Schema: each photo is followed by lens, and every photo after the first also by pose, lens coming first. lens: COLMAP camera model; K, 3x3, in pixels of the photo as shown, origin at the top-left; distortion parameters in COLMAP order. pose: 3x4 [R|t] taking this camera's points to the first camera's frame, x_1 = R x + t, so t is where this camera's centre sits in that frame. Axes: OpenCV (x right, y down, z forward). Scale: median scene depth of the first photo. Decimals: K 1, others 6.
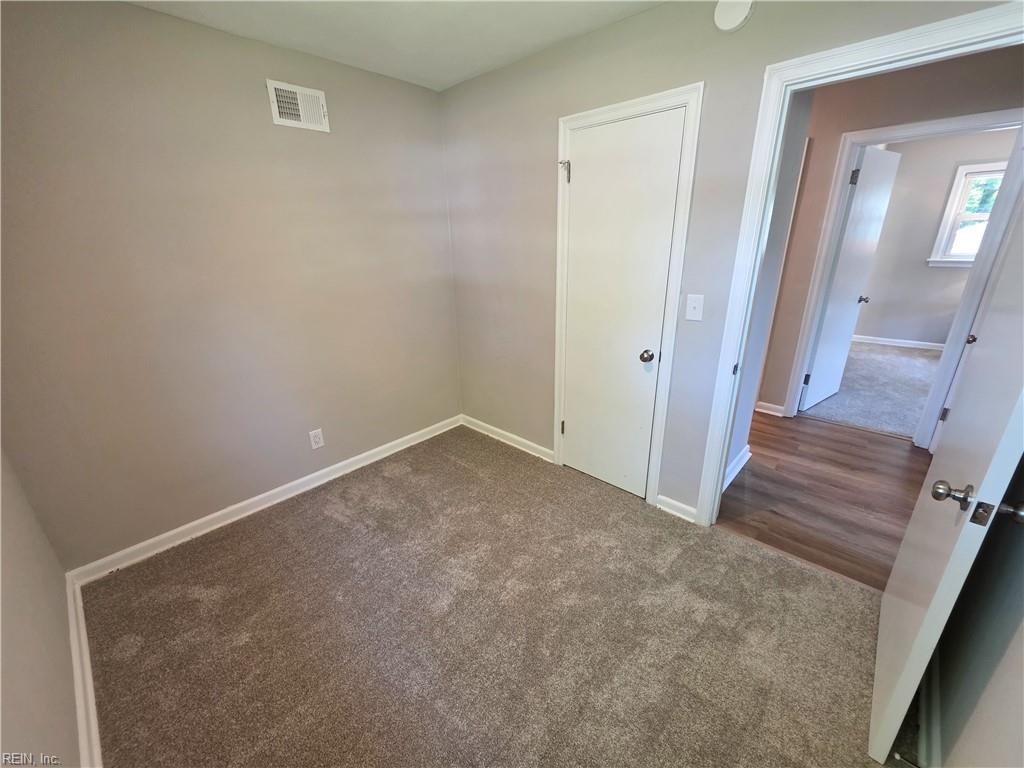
lens RADIAL K [[420.8, 0, 512.0], [0, 420.8, 384.0], [0, 0, 1]] dist [0.003489, 0.000310]
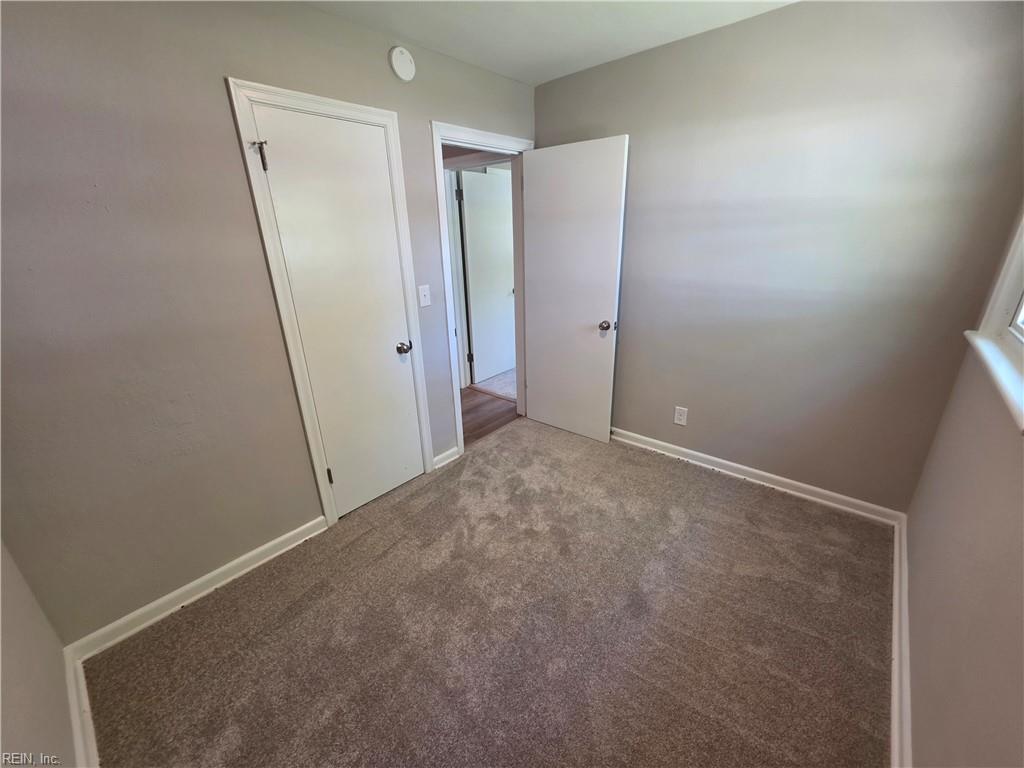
lens RADIAL K [[420.8, 0, 512.0], [0, 420.8, 384.0], [0, 0, 1]] dist [0.003489, 0.000310]
pose [[-0.053446, -0.315427, 0.947443, -0.838101], [0.361587, 0.878298, 0.312805, -0.246115], [-0.930805, 0.359302, 0.067113, 0.763263]]
